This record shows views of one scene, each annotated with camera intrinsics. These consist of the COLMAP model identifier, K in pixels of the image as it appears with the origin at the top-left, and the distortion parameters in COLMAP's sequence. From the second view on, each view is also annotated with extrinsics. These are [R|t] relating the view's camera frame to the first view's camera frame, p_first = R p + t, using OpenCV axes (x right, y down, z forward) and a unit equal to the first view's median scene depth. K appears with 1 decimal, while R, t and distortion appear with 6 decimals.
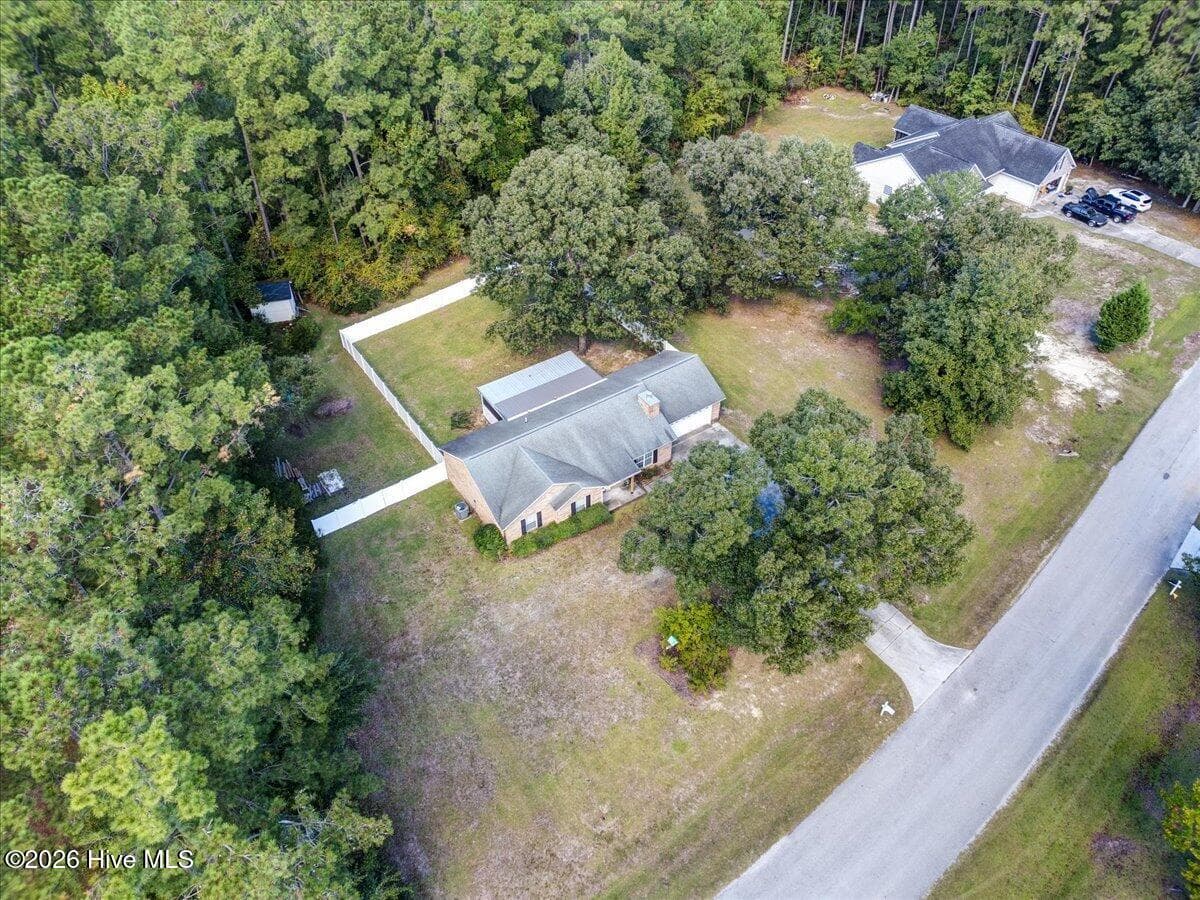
lens RADIAL K [[853.4, 0, 604.6], [0, 853.4, 450.5], [0, 0, 1]] dist [0.025186, -0.003314]
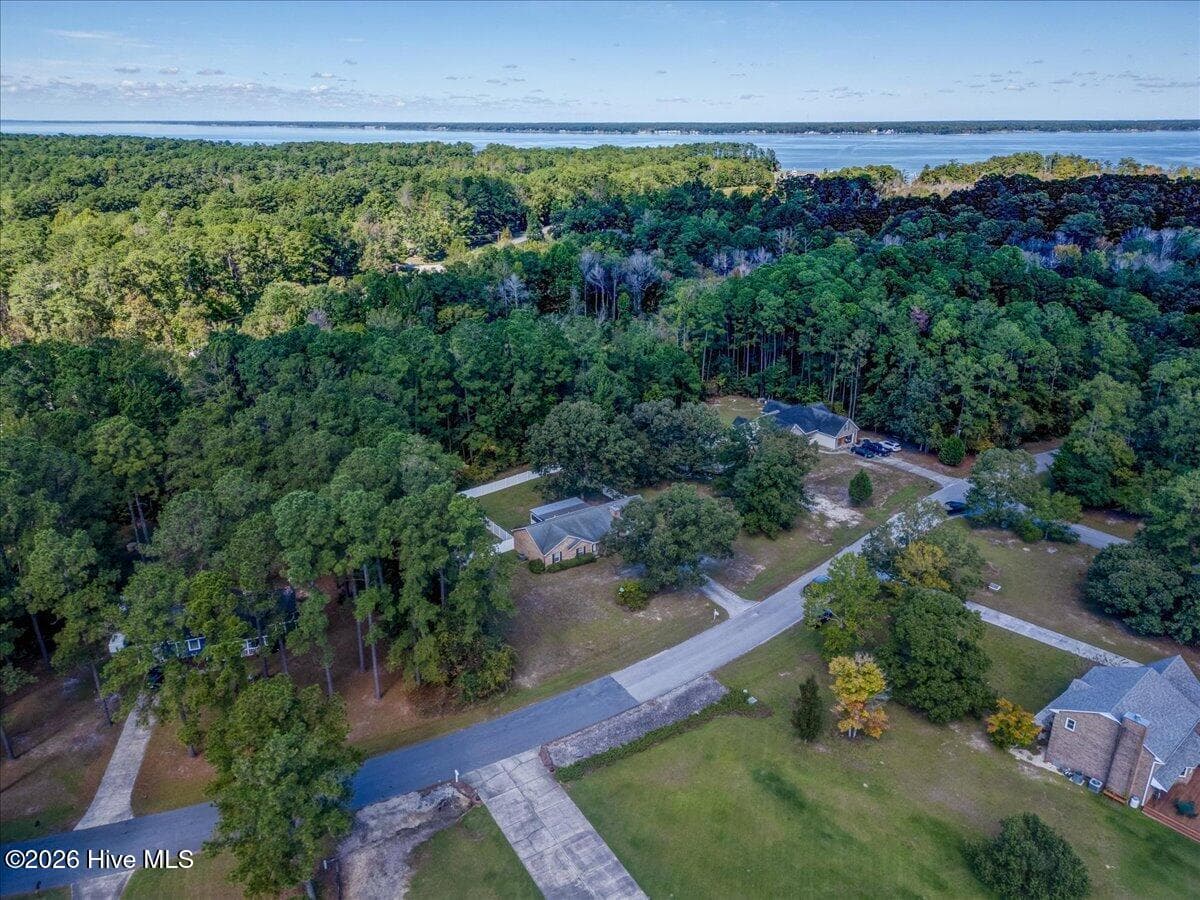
lens RADIAL K [[835.7, 0, 601.7], [0, 835.7, 445.5], [0, 0, 1]] dist [0.115446, -0.152162]
pose [[0.999966, 0.008275, 0.000561, 0.014657], [-0.007463, 0.927208, -0.374472, 0.444455], [-0.003619, 0.374455, 0.927238, -0.749503]]
